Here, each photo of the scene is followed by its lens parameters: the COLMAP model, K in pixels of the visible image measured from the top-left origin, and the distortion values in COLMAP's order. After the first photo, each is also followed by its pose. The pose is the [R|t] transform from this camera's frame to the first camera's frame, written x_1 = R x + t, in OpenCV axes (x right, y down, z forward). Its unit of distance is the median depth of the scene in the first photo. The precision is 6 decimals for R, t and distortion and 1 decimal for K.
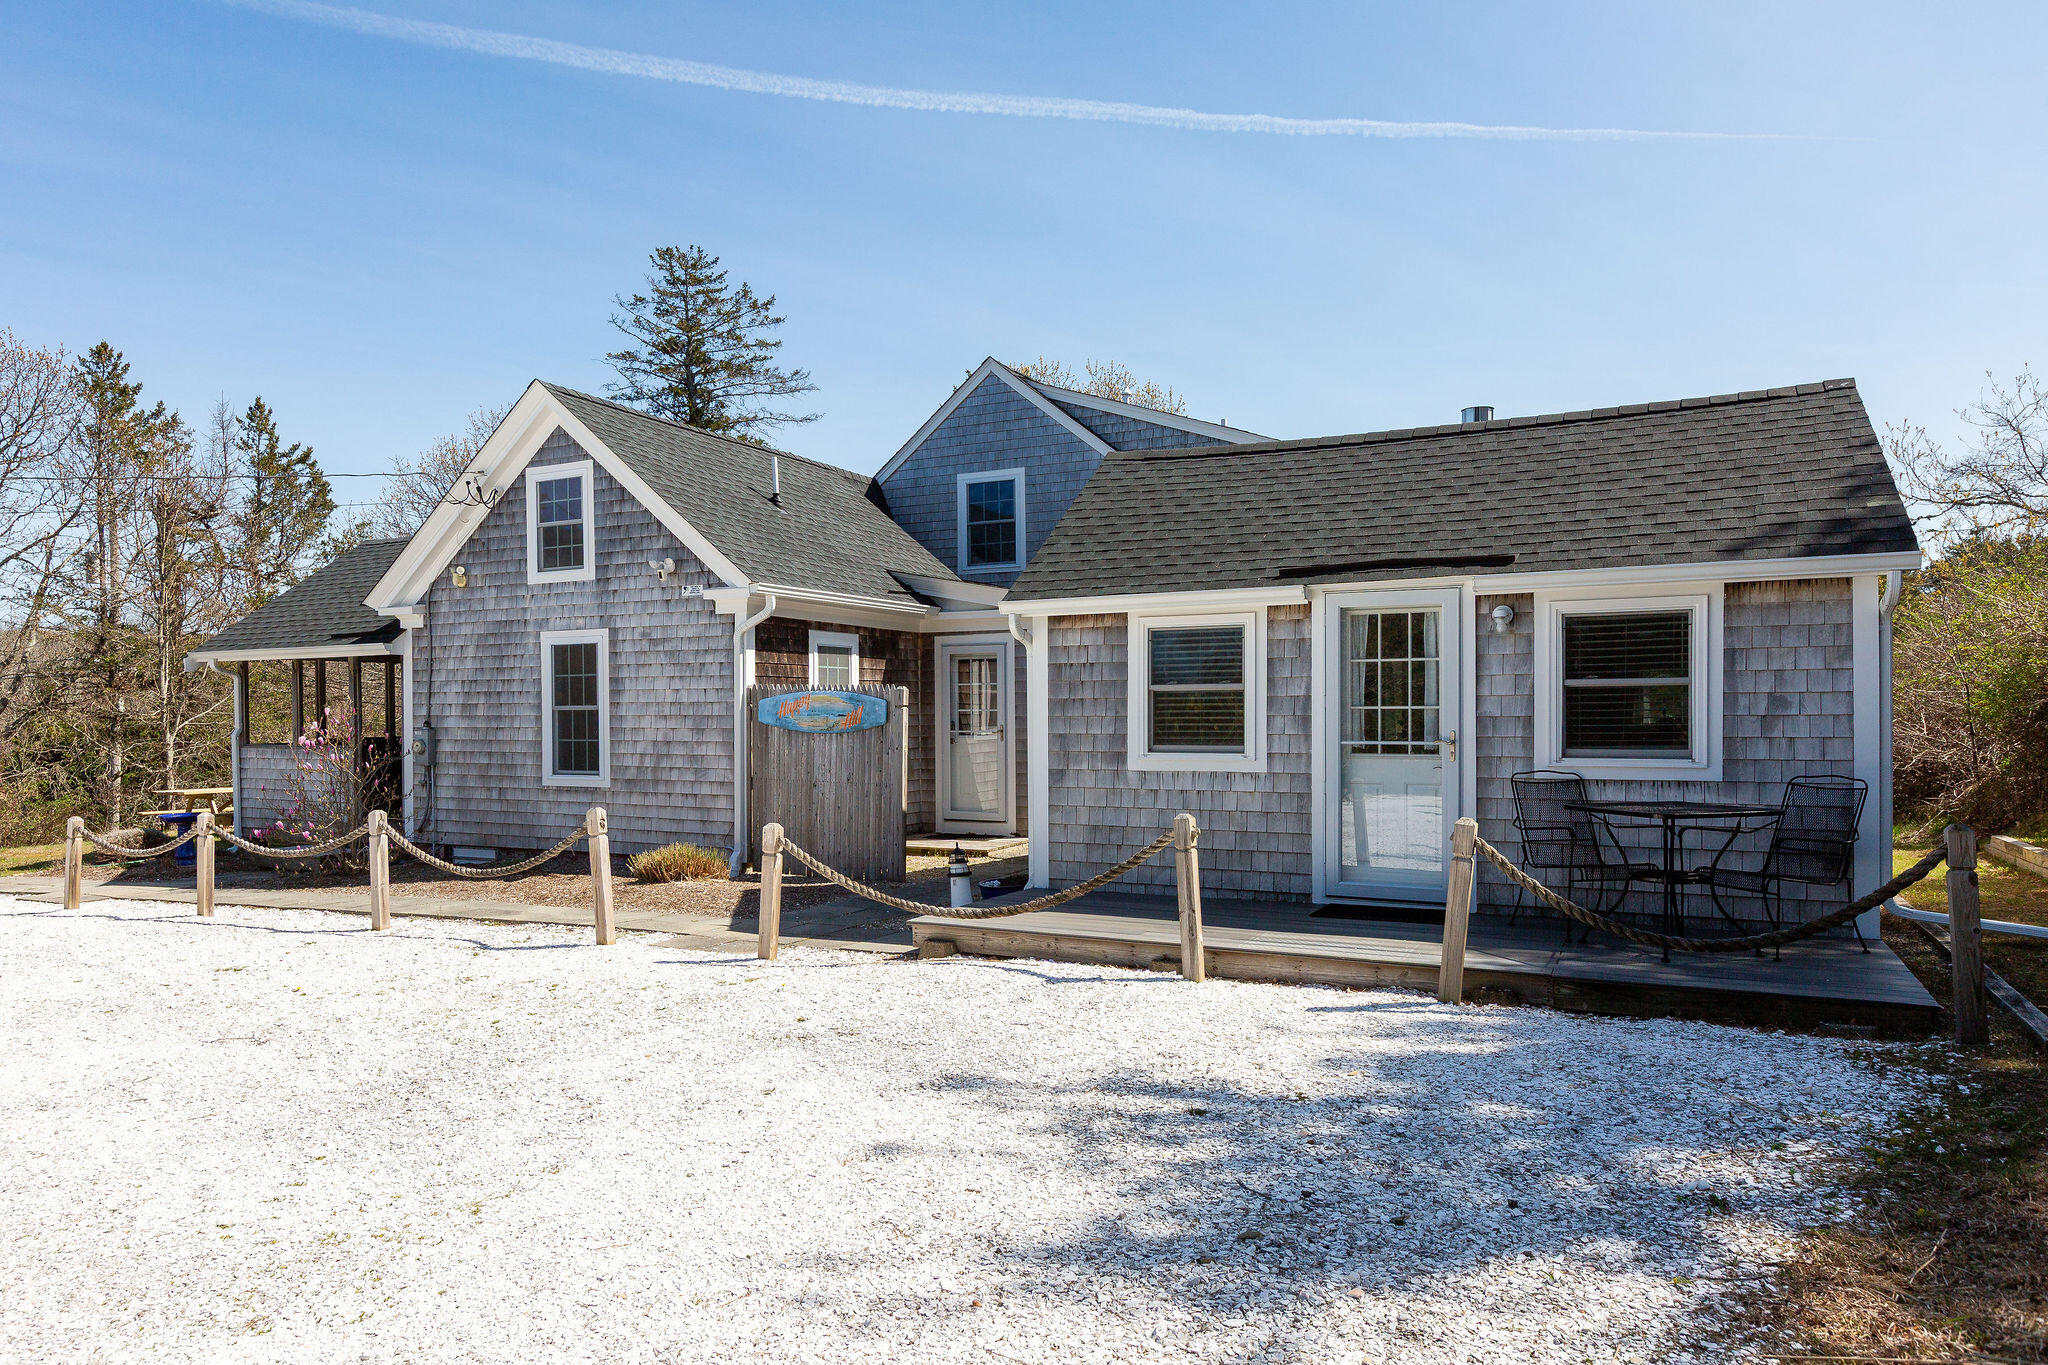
lens RADIAL K [[1335.4, 0, 1022.7], [0, 1335.4, 678.3], [0, 0, 1]] dist [-0.000407, 0.001243]
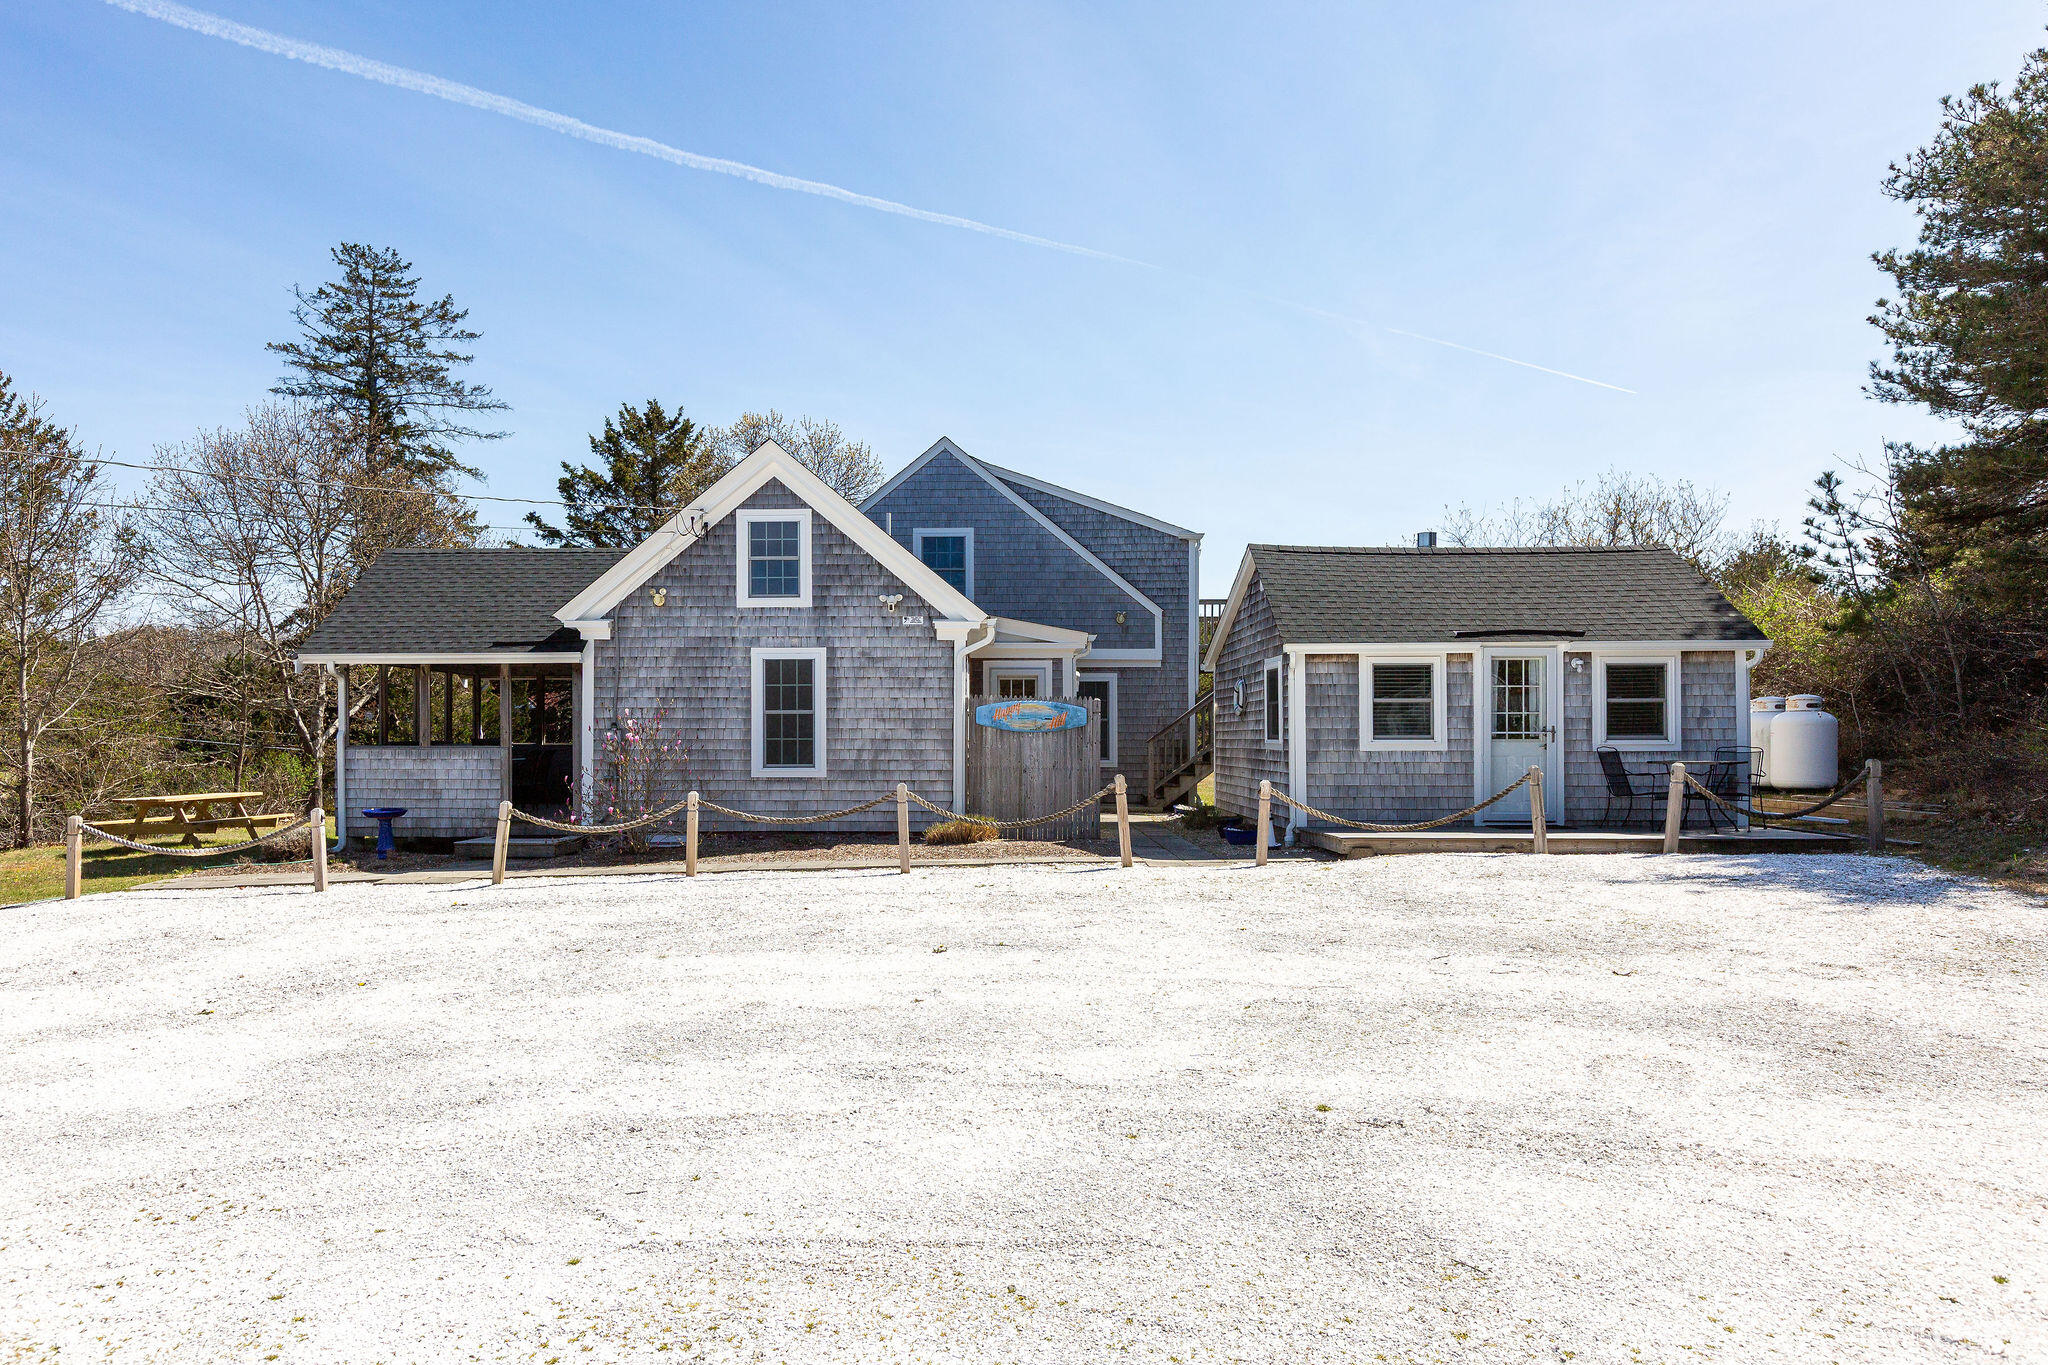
lens RADIAL K [[1343.6, 0, 1023.6], [0, 1343.6, 695.2], [0, 0, 1]] dist [0.001909, 0.012129]
pose [[0.887084, 0.021064, 0.461126, -0.749293], [-0.015270, 0.999751, -0.016292, 0.024771], [-0.461355, 0.007411, 0.887185, -0.187344]]
